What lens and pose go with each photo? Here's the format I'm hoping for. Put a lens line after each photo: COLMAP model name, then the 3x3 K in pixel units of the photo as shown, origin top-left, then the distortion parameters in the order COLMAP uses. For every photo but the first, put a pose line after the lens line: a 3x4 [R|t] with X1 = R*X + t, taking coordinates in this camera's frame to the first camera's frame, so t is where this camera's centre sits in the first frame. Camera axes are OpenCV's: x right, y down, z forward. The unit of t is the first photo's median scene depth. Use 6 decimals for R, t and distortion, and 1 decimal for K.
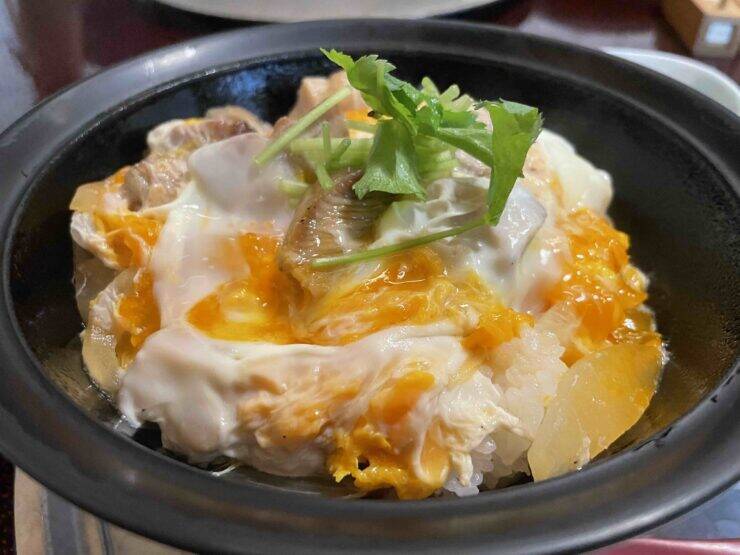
lens RADIAL K [[584.6, 0, 367.1], [0, 584.6, 277.3], [0, 0, 1]] dist [0.023690, 0.002987]
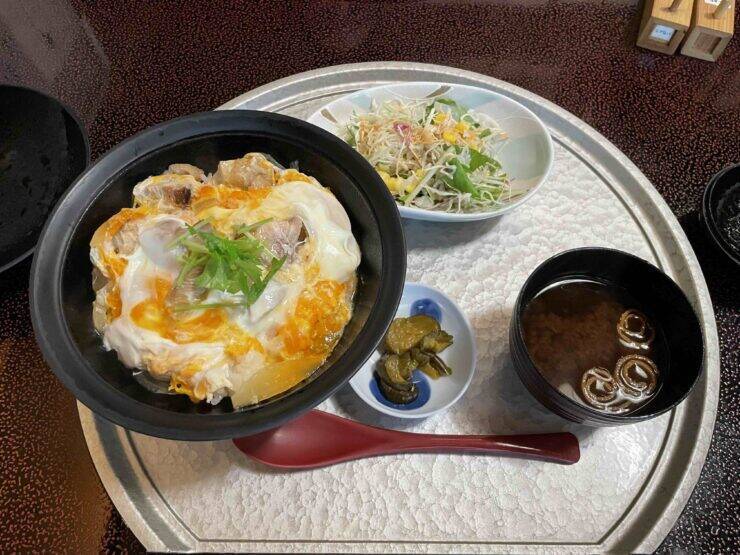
lens RADIAL K [[584.6, 0, 370.4], [0, 584.6, 281.9], [0, 0, 1]] dist [0.023690, 0.002987]
pose [[0.973860, 0.215784, -0.070953, 0.854177], [-0.171290, 0.902779, 0.394526, -1.229866], [0.149187, -0.372059, 0.916142, -1.122168]]
